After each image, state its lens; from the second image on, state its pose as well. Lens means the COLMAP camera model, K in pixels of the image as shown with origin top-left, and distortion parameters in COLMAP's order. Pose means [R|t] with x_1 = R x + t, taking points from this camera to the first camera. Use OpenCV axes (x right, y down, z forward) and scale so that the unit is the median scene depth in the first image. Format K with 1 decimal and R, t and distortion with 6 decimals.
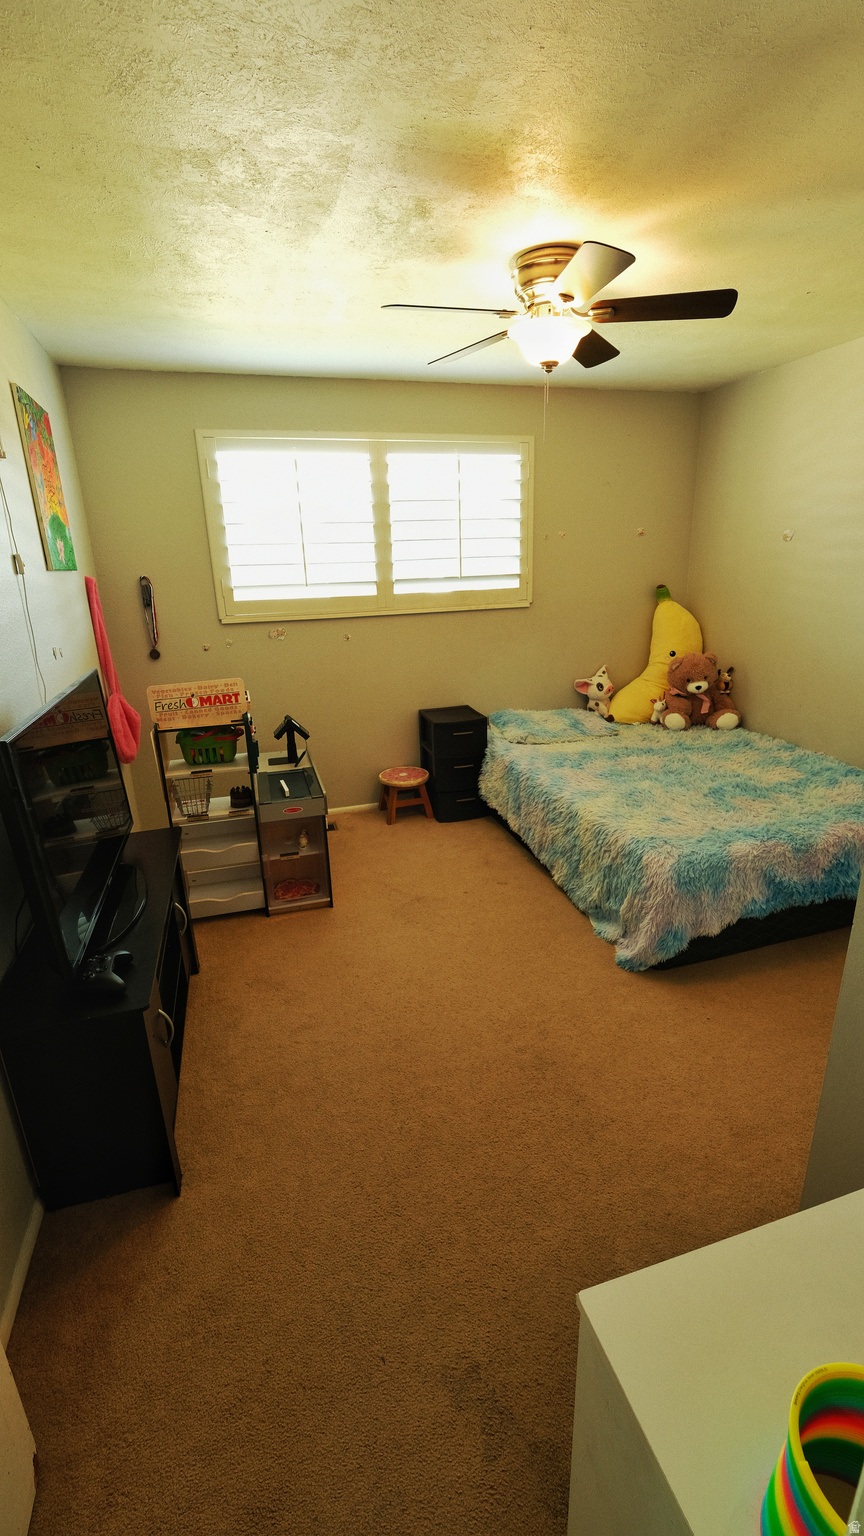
lens RADIAL K [[663.2, 0, 432.0], [0, 663.2, 768.0], [0, 0, 1]] dist [-0.002381, 0.000119]
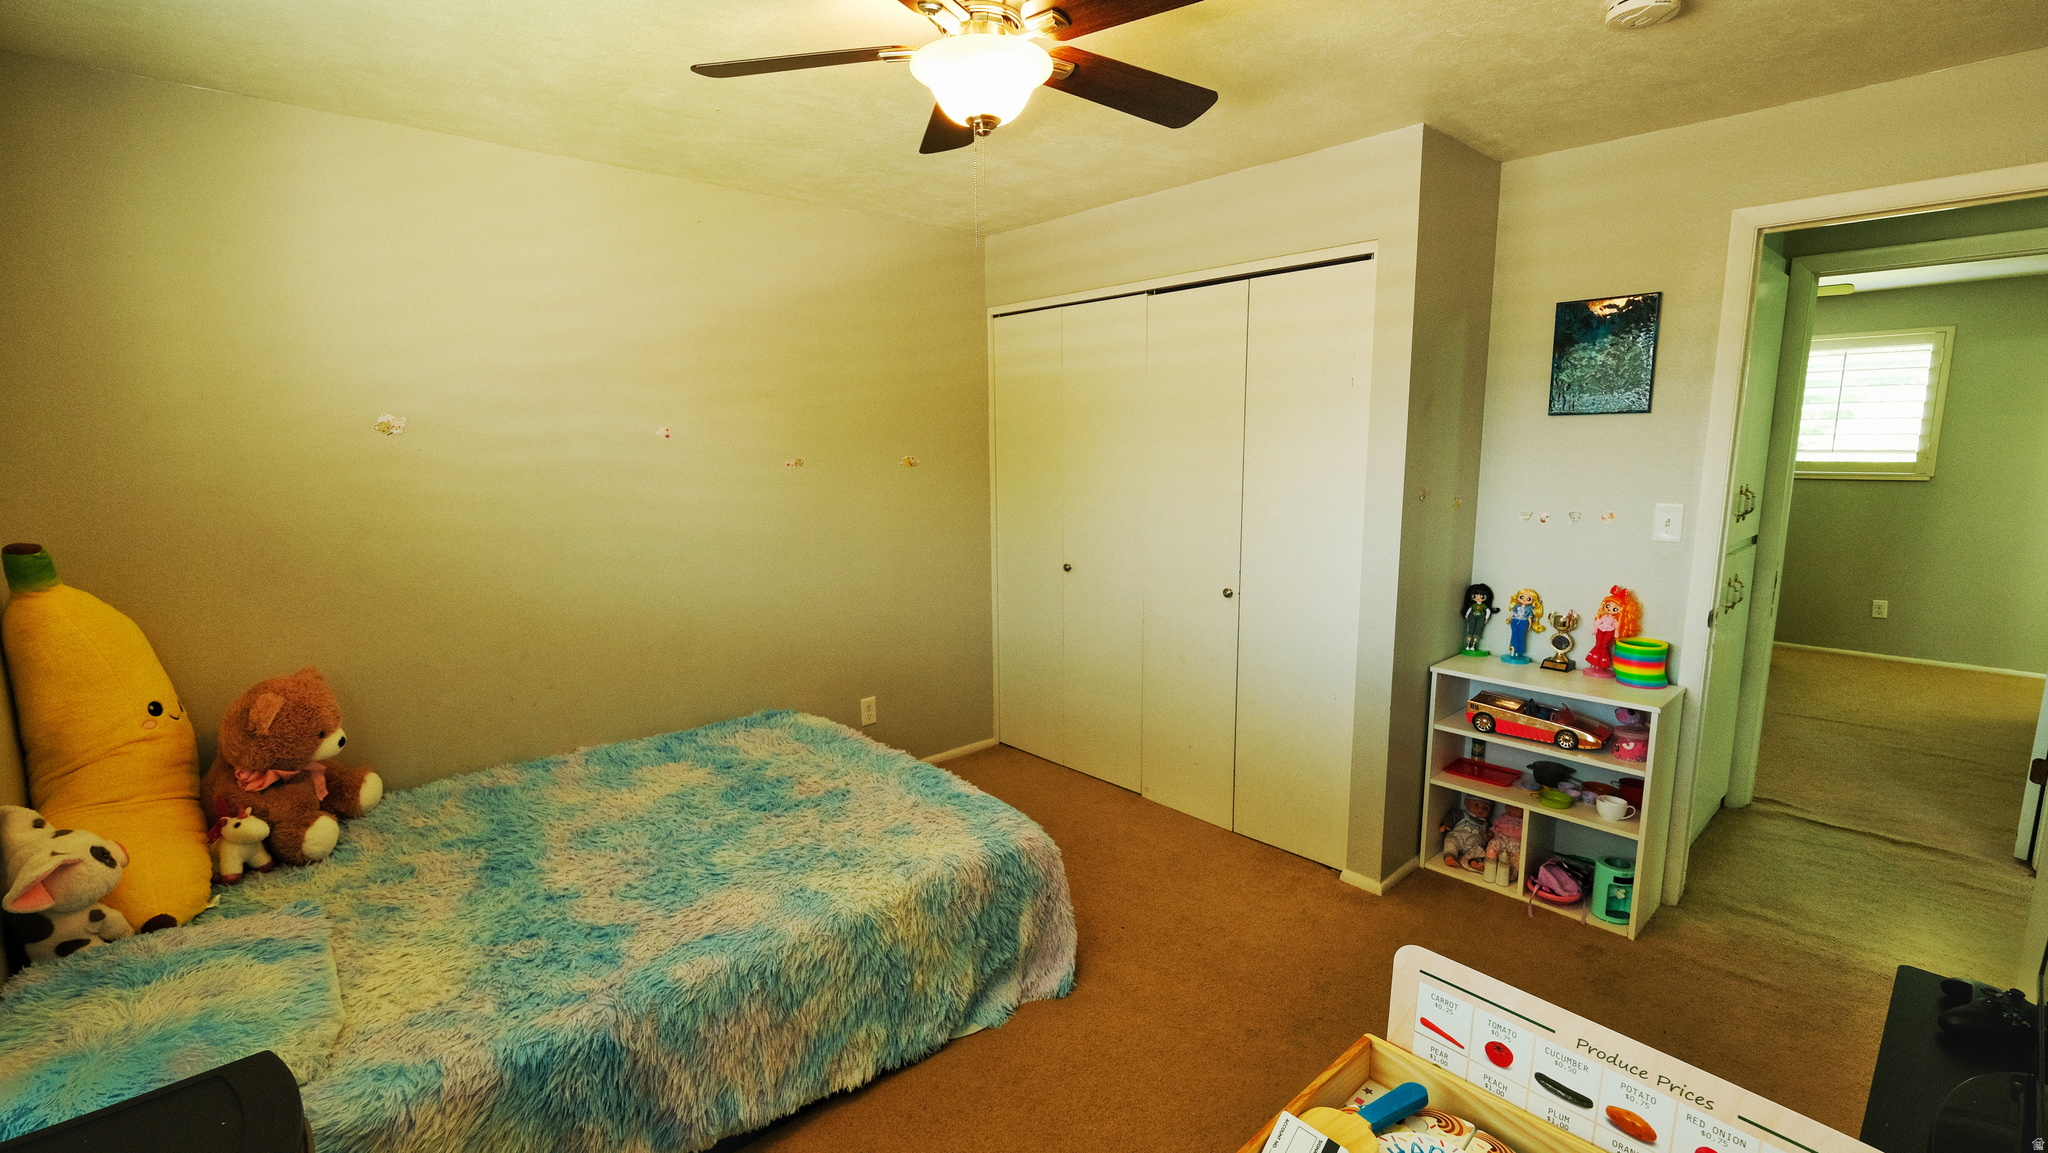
lens RADIAL K [[884.2, 0, 1024.0], [0, 884.2, 576.5], [0, 0, 1]] dist [-0.002381, 0.000119]
pose [[-0.425089, -0.113289, 0.898034, -0.375212], [0.295791, 0.920280, 0.256109, -0.279881], [-0.855457, 0.374499, -0.357691, 0.898218]]
